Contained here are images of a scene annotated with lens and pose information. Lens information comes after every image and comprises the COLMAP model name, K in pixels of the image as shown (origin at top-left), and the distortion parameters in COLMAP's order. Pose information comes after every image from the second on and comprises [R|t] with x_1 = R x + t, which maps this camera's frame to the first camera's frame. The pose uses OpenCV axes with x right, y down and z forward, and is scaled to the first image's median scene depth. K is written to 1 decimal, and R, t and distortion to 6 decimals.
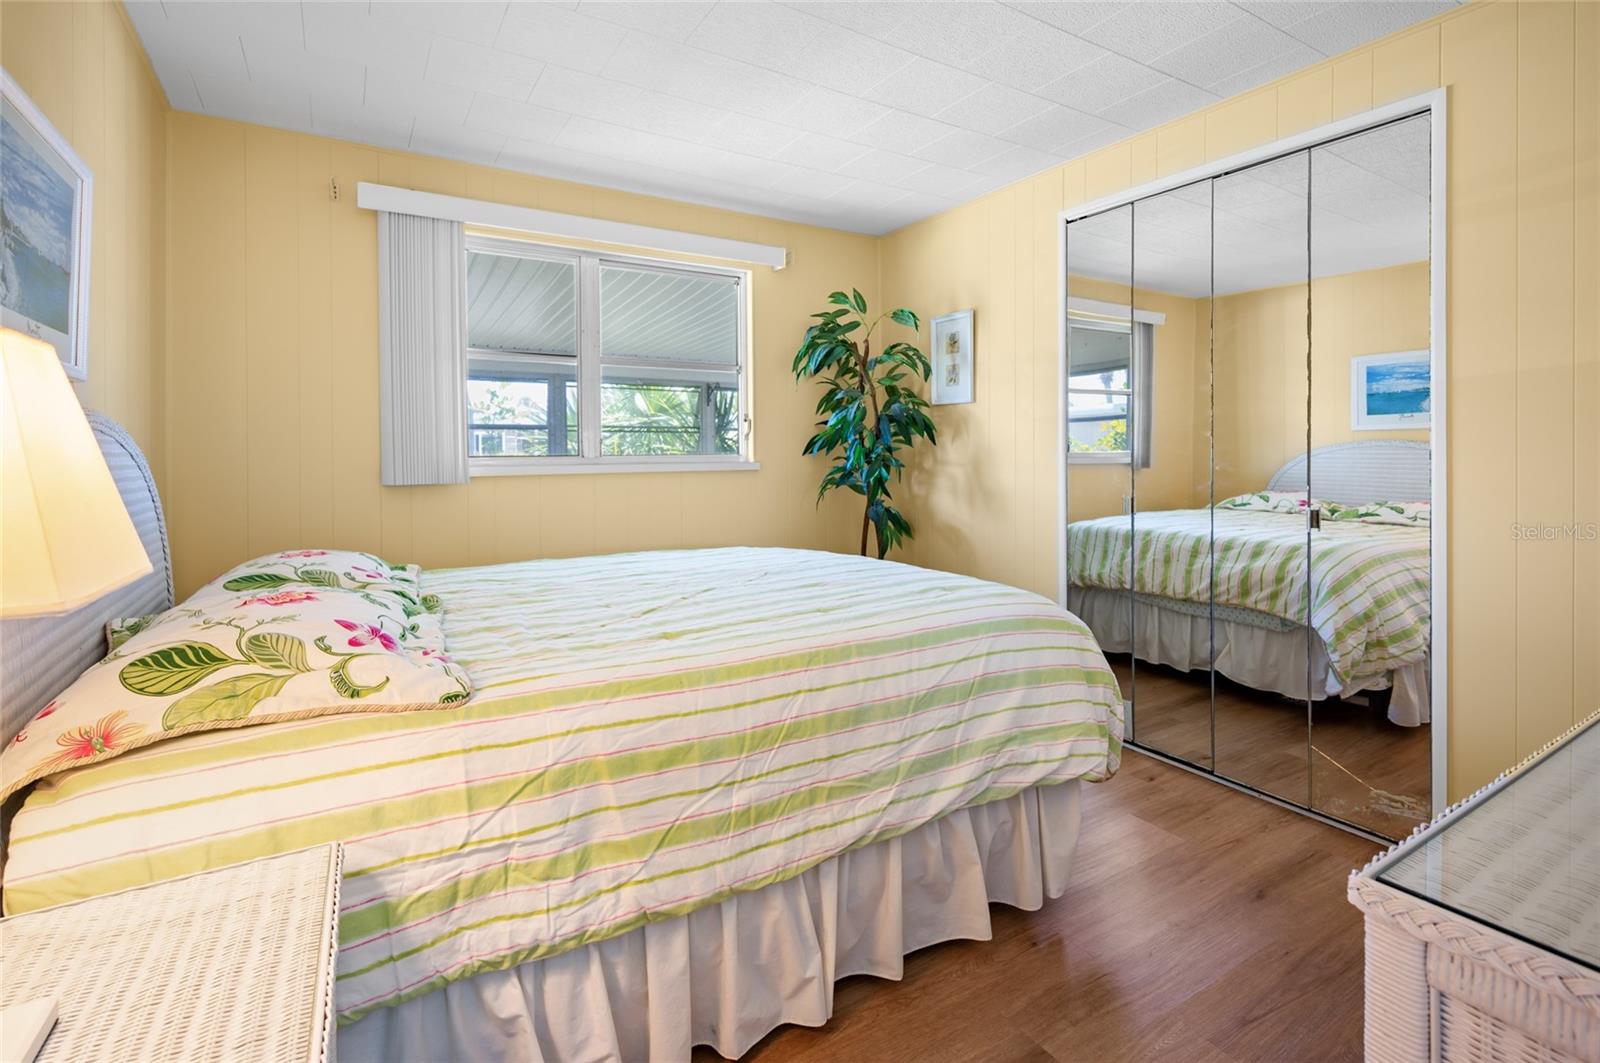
lens RADIAL K [[733.5, 0, 795.1], [0, 733.5, 461.8], [0, 0, 1]] dist [-0.000143, -0.000086]
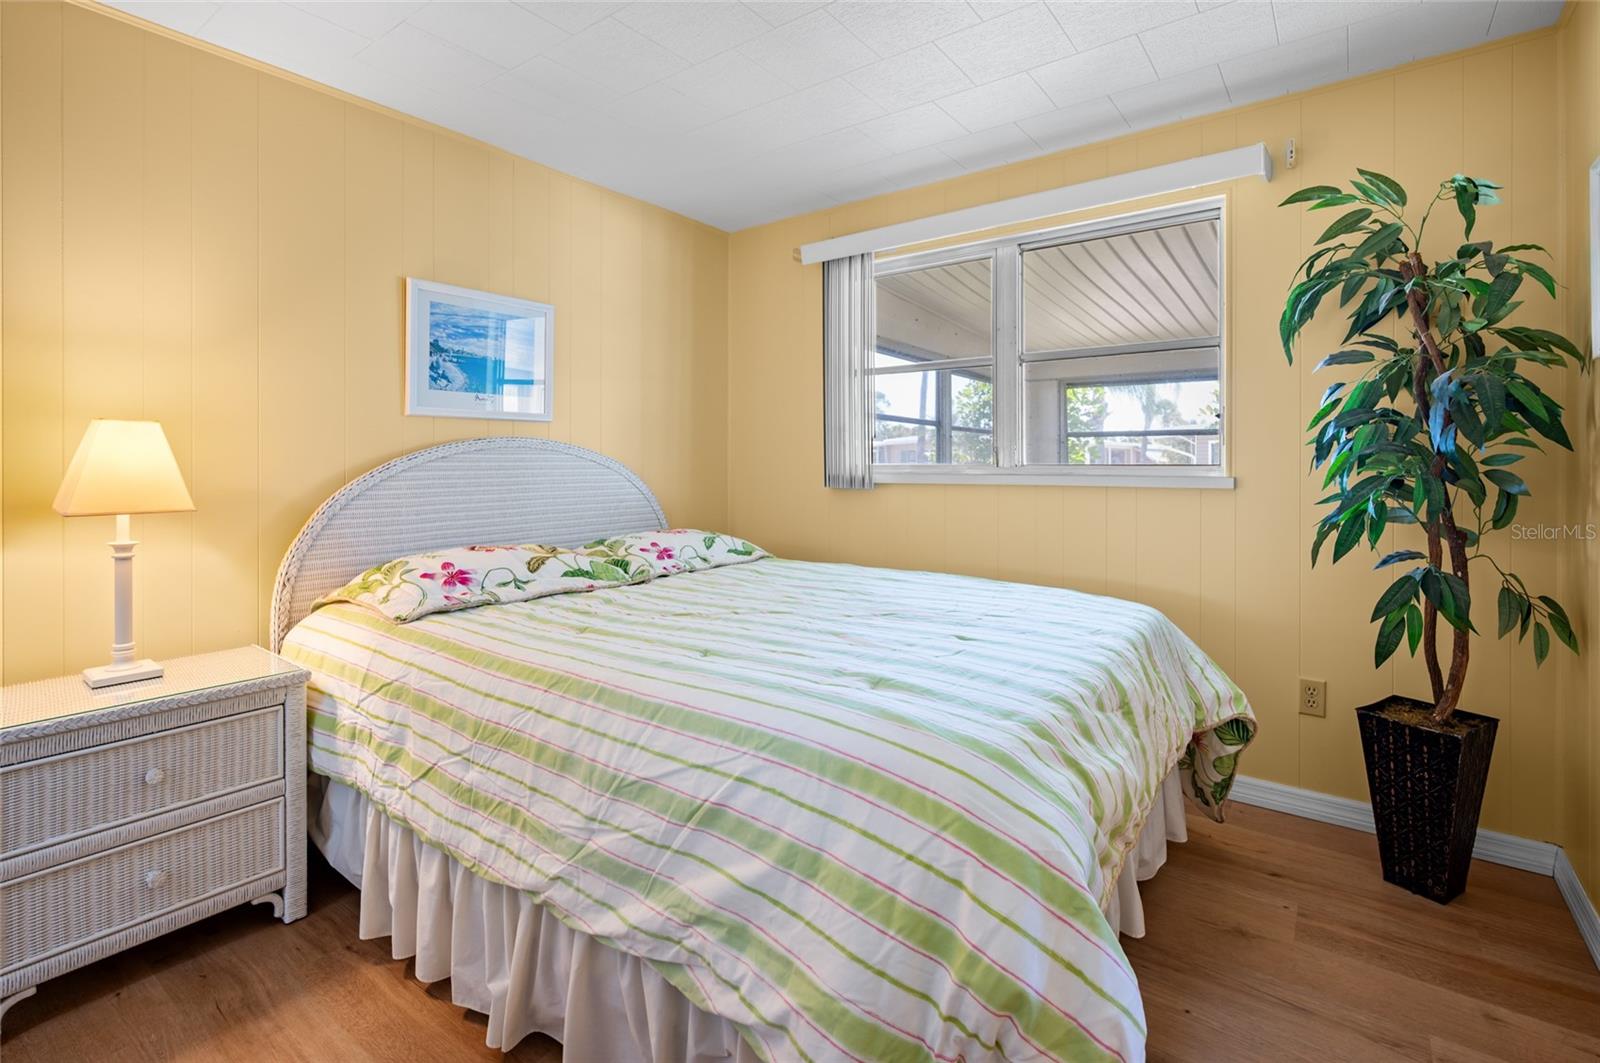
lens RADIAL K [[733.5, 0, 795.1], [0, 733.5, 461.8], [0, 0, 1]] dist [-0.000143, -0.000086]
pose [[0.379162, 0.006929, -0.925304, 0.958168], [-0.013816, 0.999903, 0.001826, -0.020984], [0.925227, 0.012092, 0.379221, 0.871215]]
